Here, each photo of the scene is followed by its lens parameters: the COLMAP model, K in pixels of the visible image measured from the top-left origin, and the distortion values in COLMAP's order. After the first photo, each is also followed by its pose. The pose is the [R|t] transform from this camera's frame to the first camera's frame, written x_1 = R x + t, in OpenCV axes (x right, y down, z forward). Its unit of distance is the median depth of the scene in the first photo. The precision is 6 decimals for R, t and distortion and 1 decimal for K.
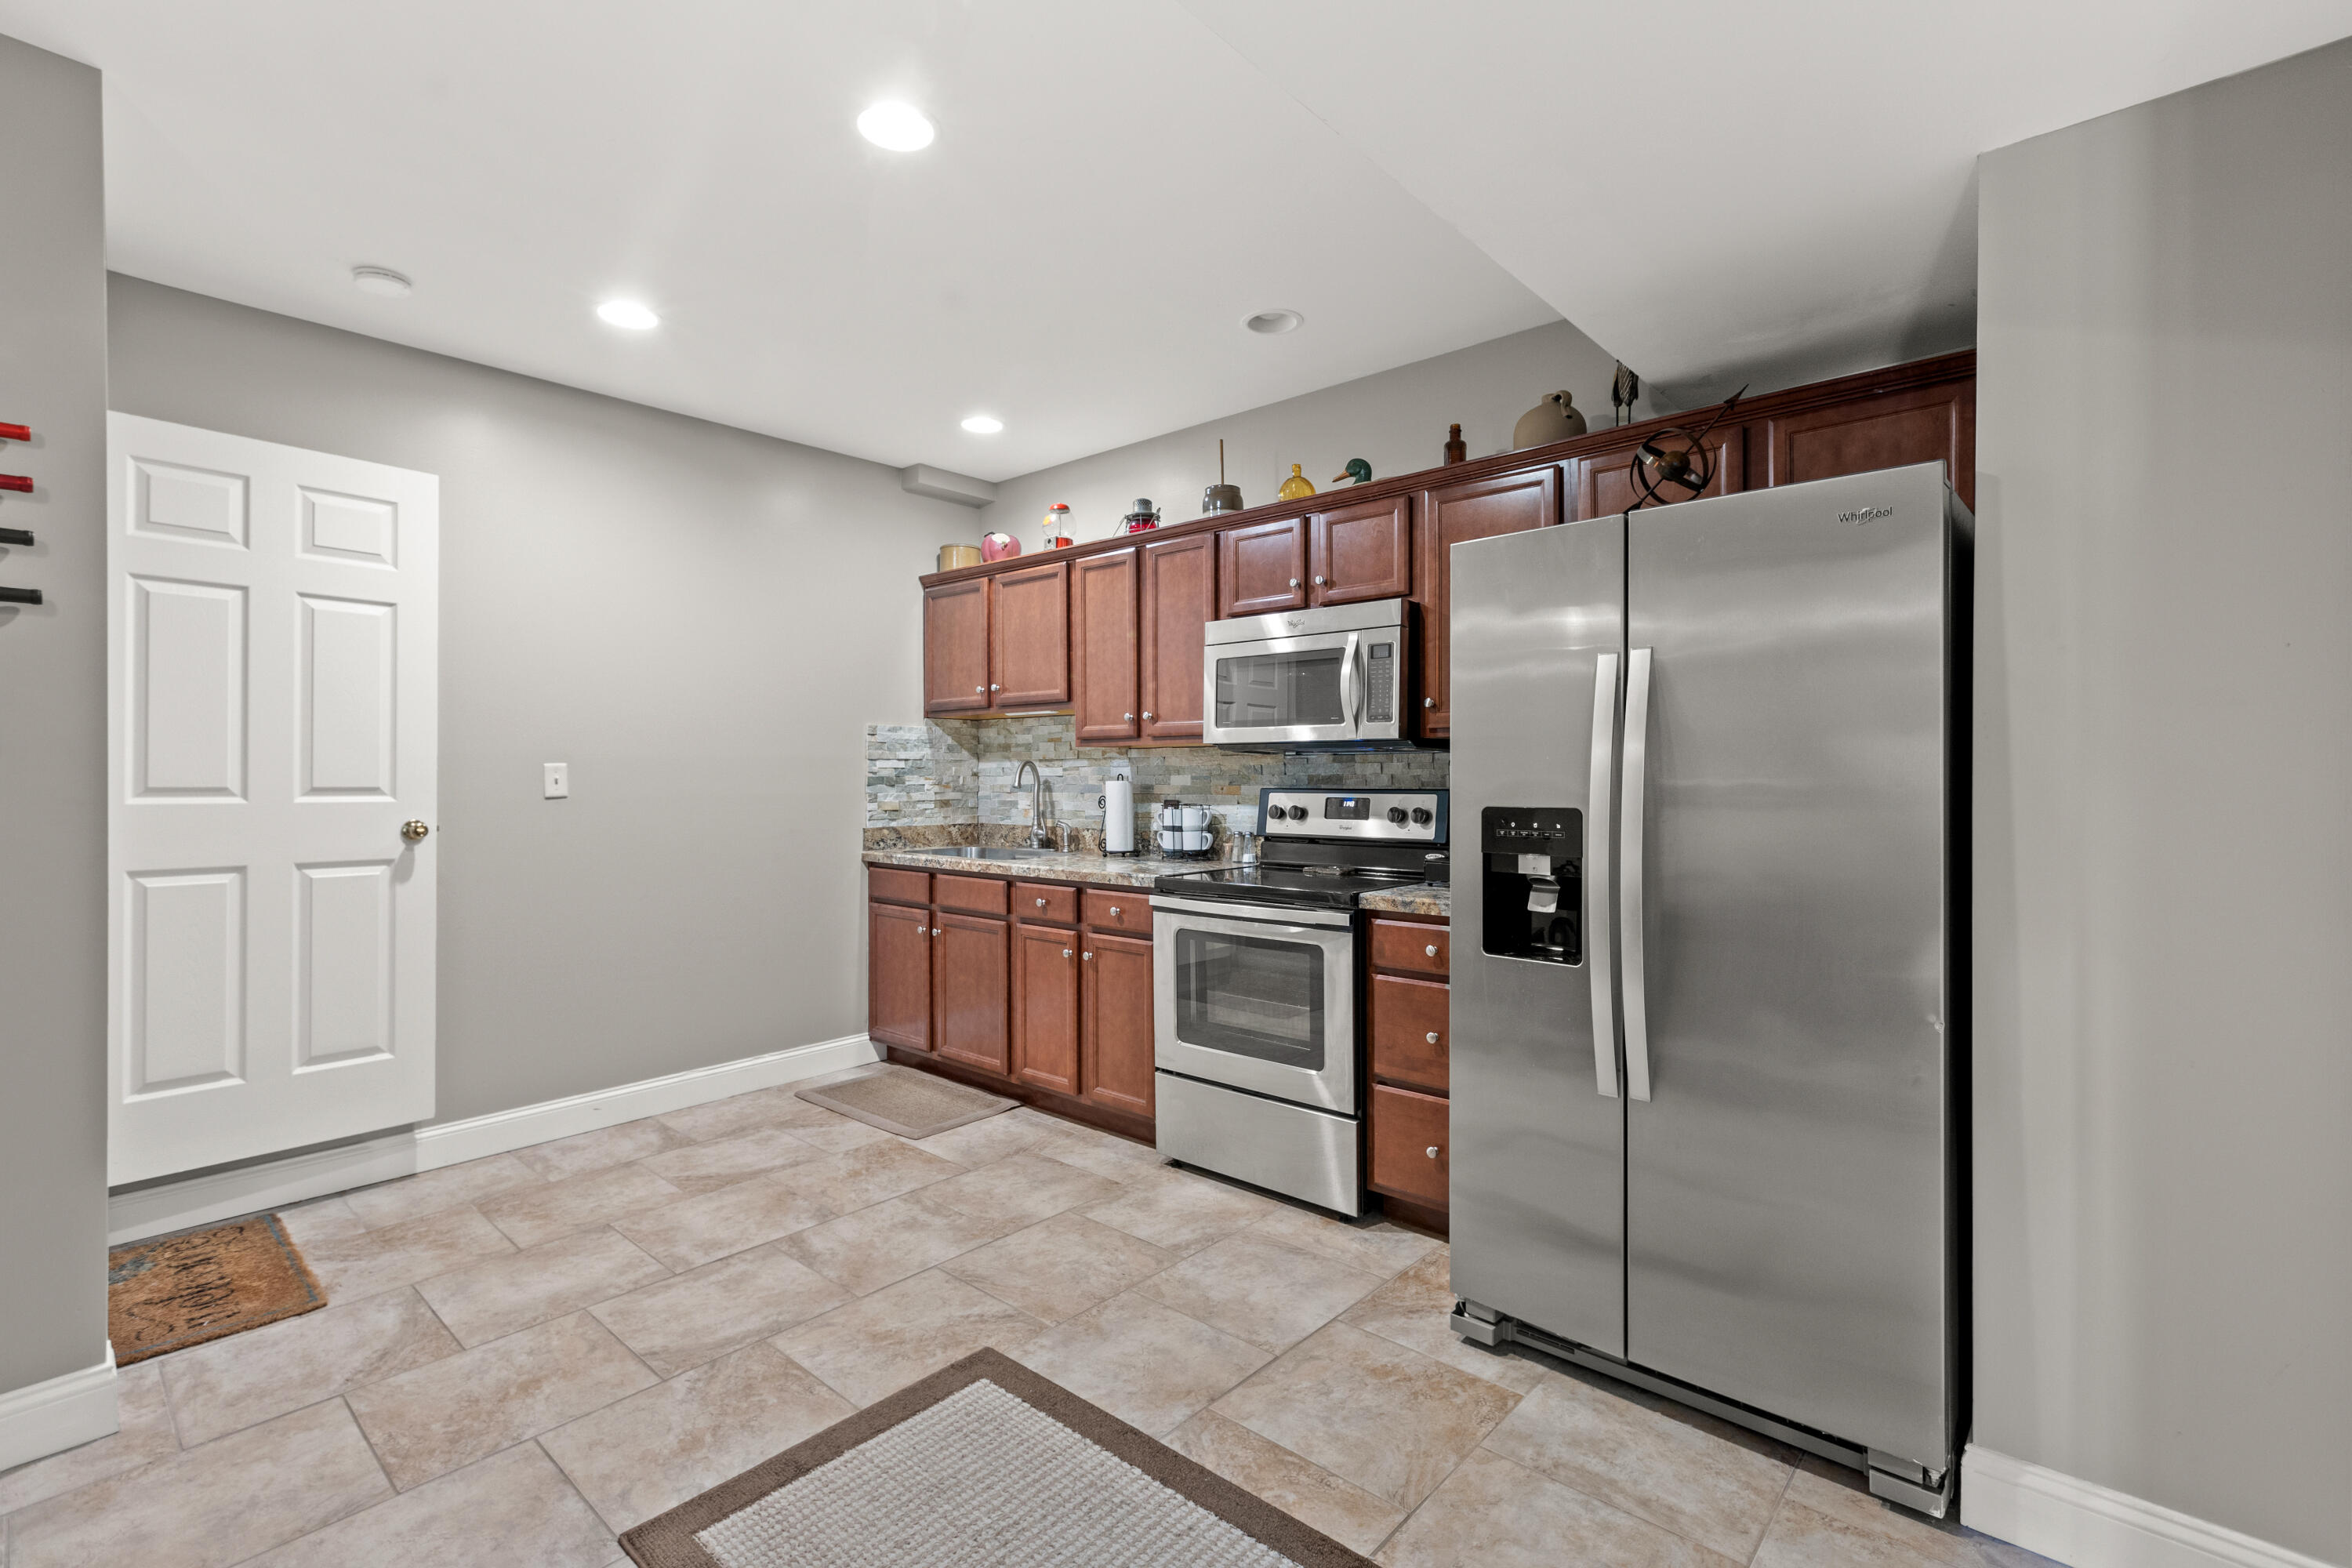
lens RADIAL K [[1073.1, 0, 1171.8], [0, 1073.1, 783.0], [0, 0, 1]] dist [0.003671, 0.002503]
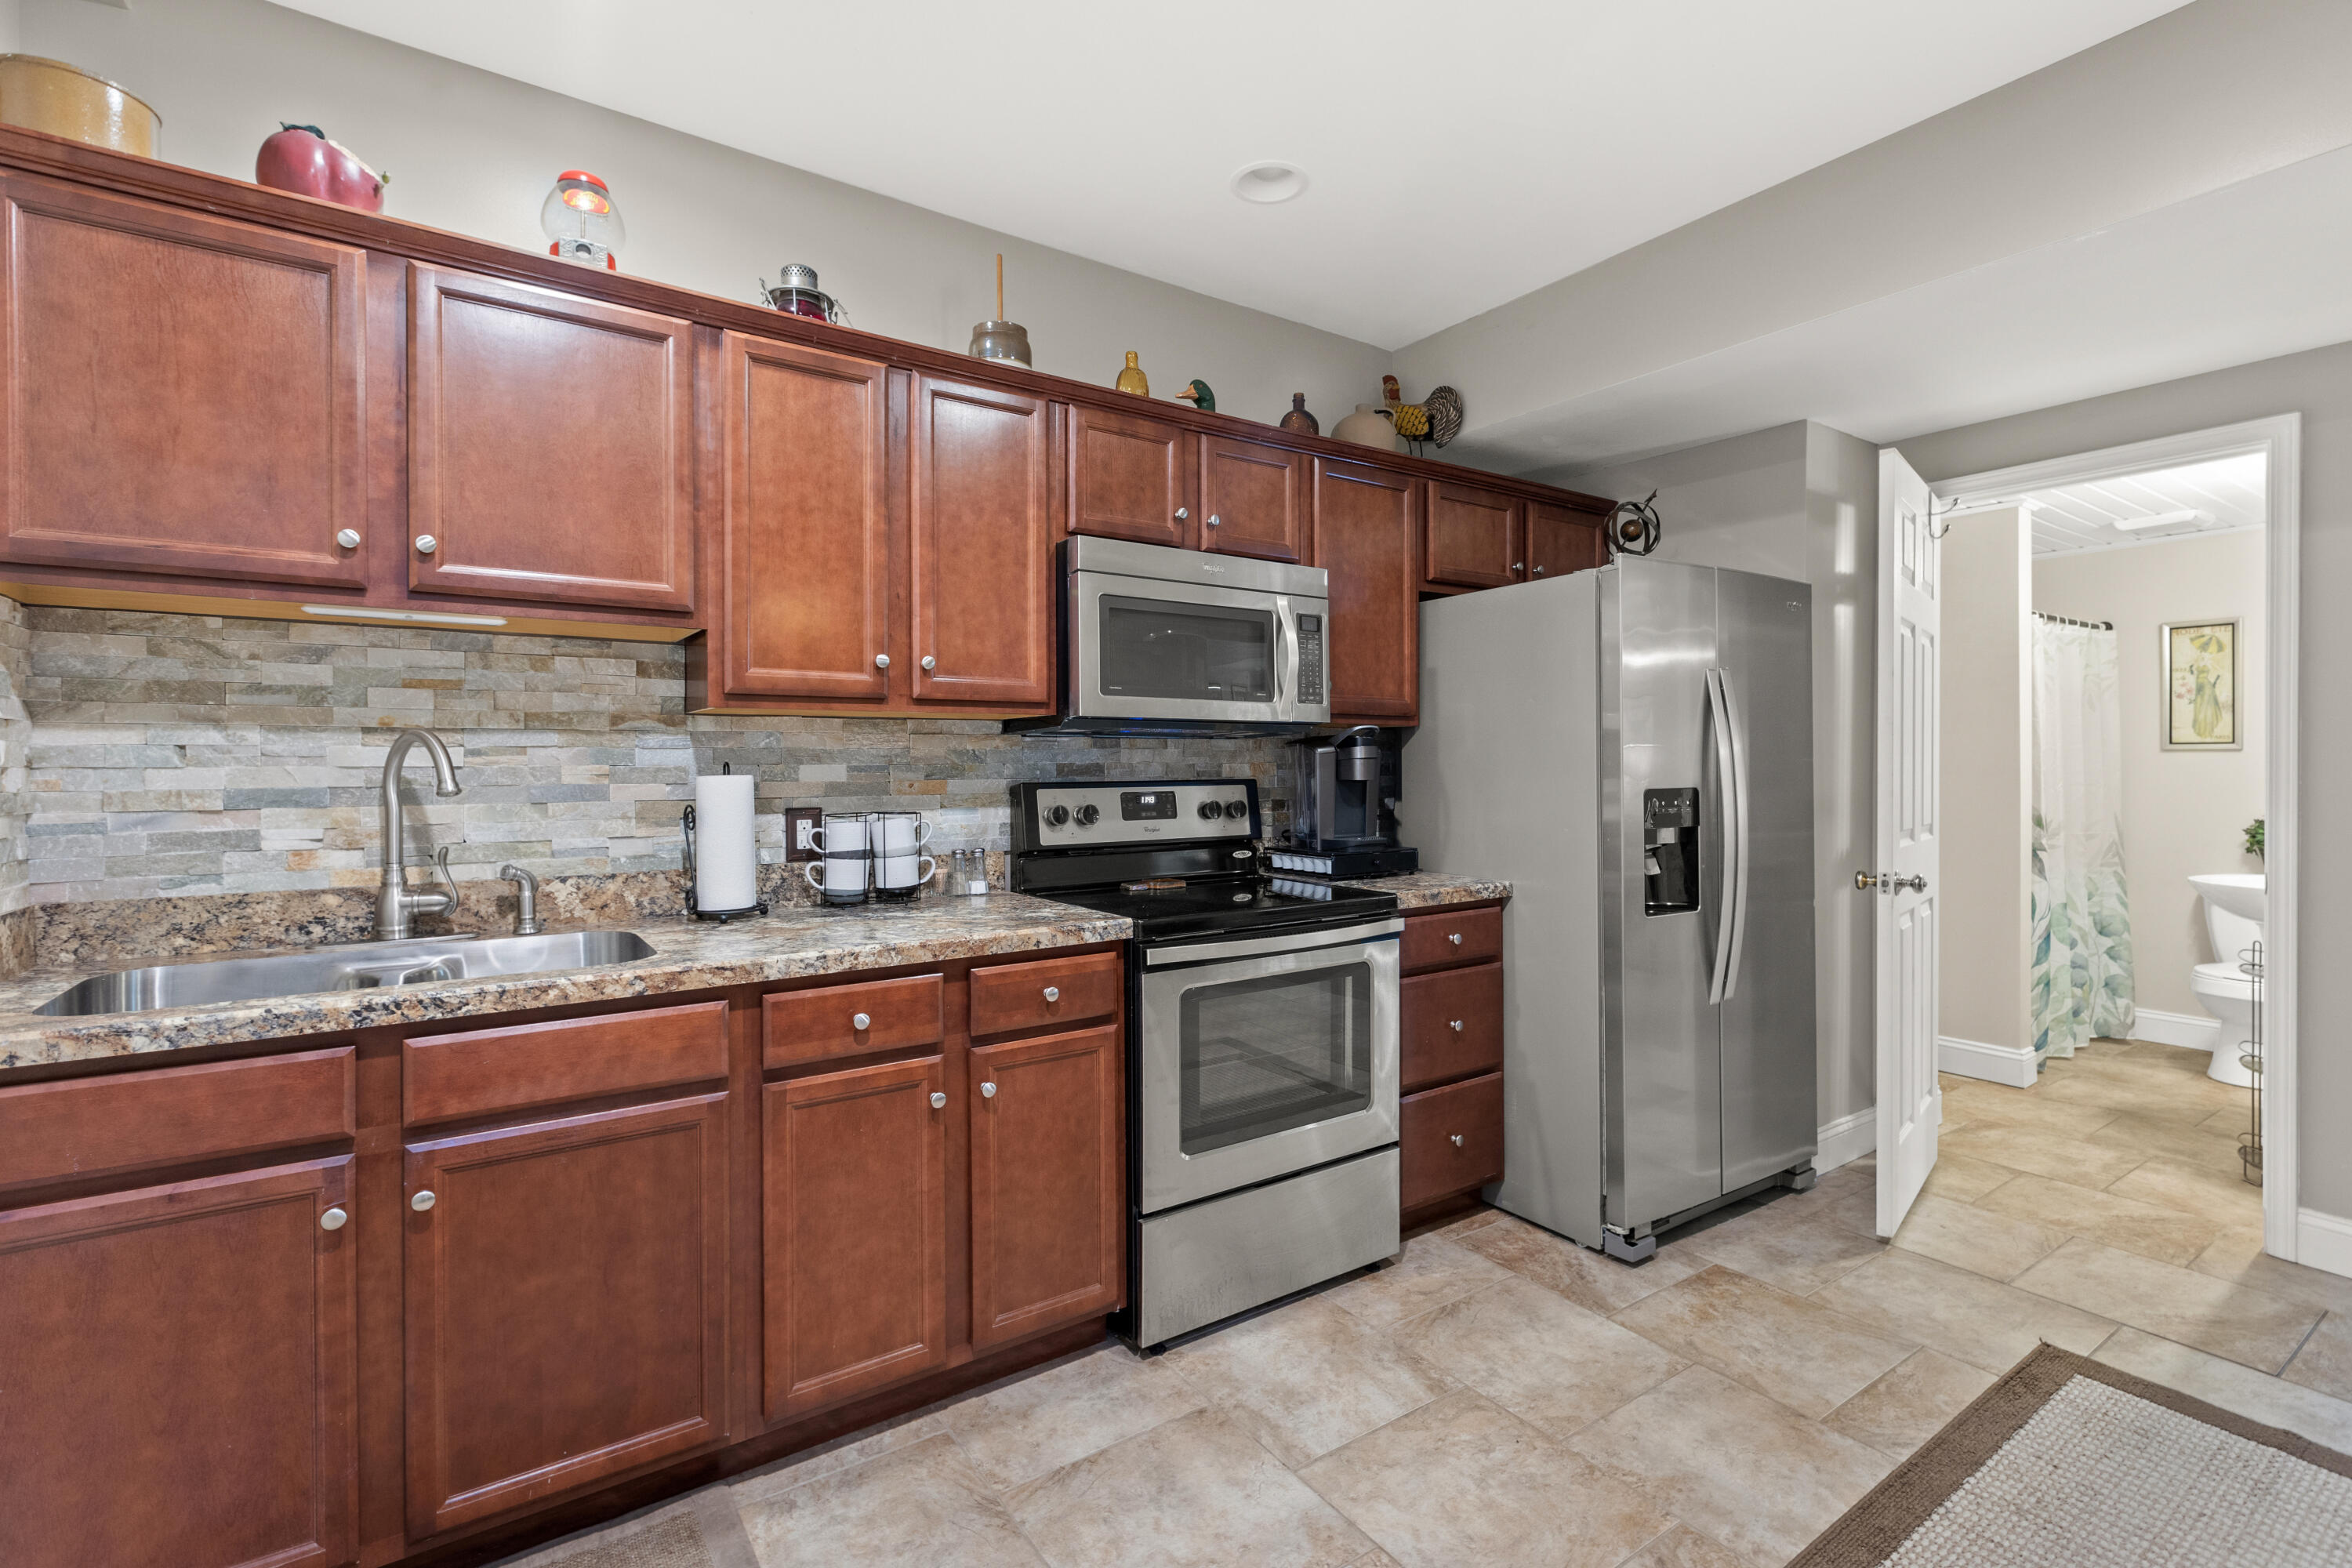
lens RADIAL K [[1073.1, 0, 1181.8], [0, 1073.1, 771.7], [0, 0, 1]] dist [0.003671, 0.002503]
pose [[0.220470, -0.002718, 0.975390, -0.660269], [0.011034, 0.999939, 0.000293, -0.001629], [-0.975331, 0.010698, 0.220486, 0.861690]]
